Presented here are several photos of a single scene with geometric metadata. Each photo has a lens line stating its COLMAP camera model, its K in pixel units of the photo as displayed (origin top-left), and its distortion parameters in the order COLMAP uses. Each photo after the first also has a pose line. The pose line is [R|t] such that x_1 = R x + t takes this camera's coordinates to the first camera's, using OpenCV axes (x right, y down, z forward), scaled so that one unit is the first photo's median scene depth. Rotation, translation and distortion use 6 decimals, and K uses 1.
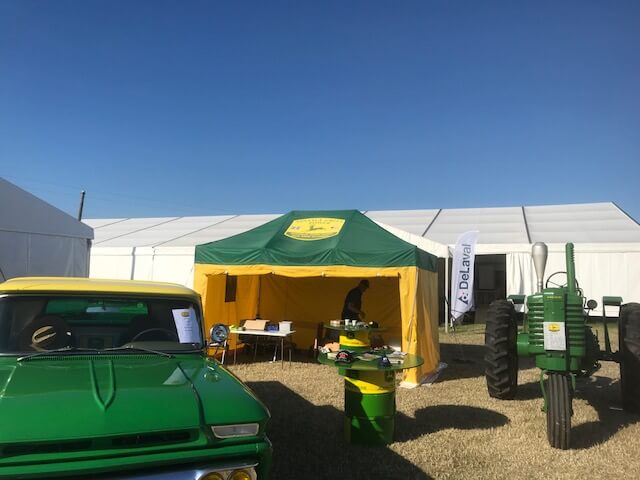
lens RADIAL K [[528.9, 0, 320.1], [0, 528.9, 227.2], [0, 0, 1]] dist [0.064239, -0.097138]
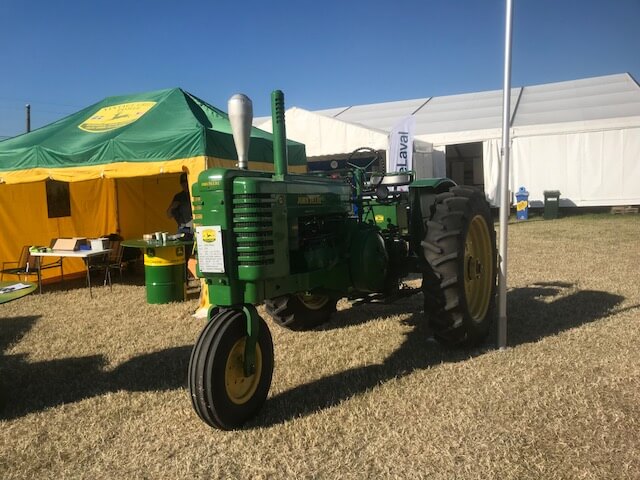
lens RADIAL K [[527.6, 0, 318.1], [0, 527.6, 237.7], [0, 0, 1]] dist [0.054464, -0.076454]
pose [[0.994746, -0.053190, -0.087471, 0.367531], [0.068953, 0.979661, 0.188442, 0.054367], [0.075668, -0.193483, 0.978181, 0.267461]]
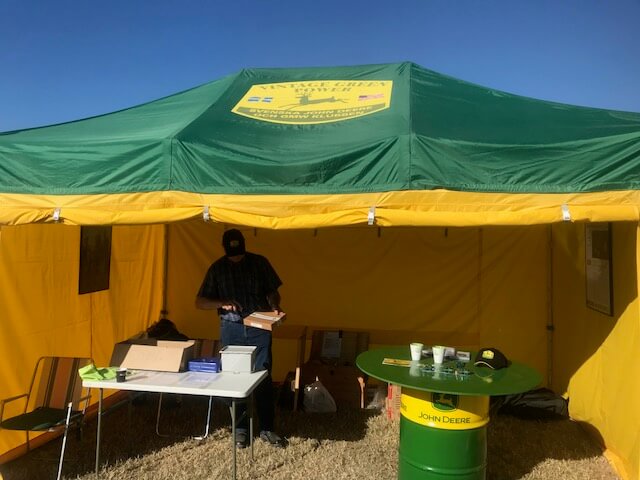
lens RADIAL K [[527.6, 0, 318.1], [0, 527.6, 237.7], [0, 0, 1]] dist [0.054464, -0.076454]
pose [[0.987089, -0.010320, 0.159841, -0.075473], [-0.004552, 0.995712, 0.092397, 0.071341], [-0.160109, -0.091932, 0.982809, 0.689091]]
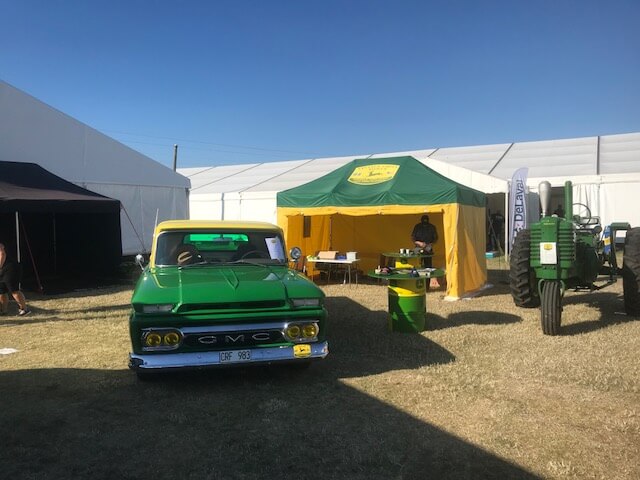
lens RADIAL K [[527.6, 0, 318.1], [0, 527.6, 237.7], [0, 0, 1]] dist [0.054464, -0.076454]
pose [[0.987786, -0.025130, -0.153777, 0.049761], [0.045599, 0.990325, 0.131065, -0.018424], [0.148995, -0.136476, 0.979375, -0.215658]]
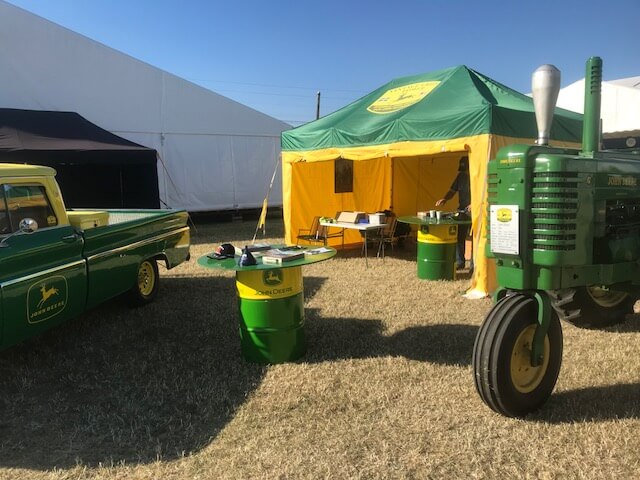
lens RADIAL K [[527.6, 0, 318.1], [0, 527.6, 237.7], [0, 0, 1]] dist [0.054464, -0.076454]
pose [[0.843840, 0.025784, -0.535974, 0.346862], [0.087884, 0.978716, 0.185449, 0.054945], [0.529348, -0.203593, 0.823614, 0.259881]]
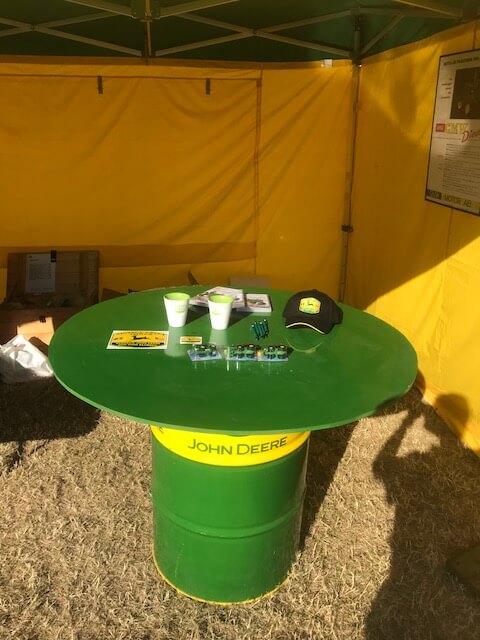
lens RADIAL K [[528.9, 0, 240.0], [0, 528.9, 320.0], [0, 0, 1]] dist [0.064239, -0.097138]
pose [[0.884401, -0.172592, 0.433645, -0.009907], [-0.033785, 0.903004, 0.428301, 0.107211], [-0.465504, -0.393440, 0.792787, 0.878817]]
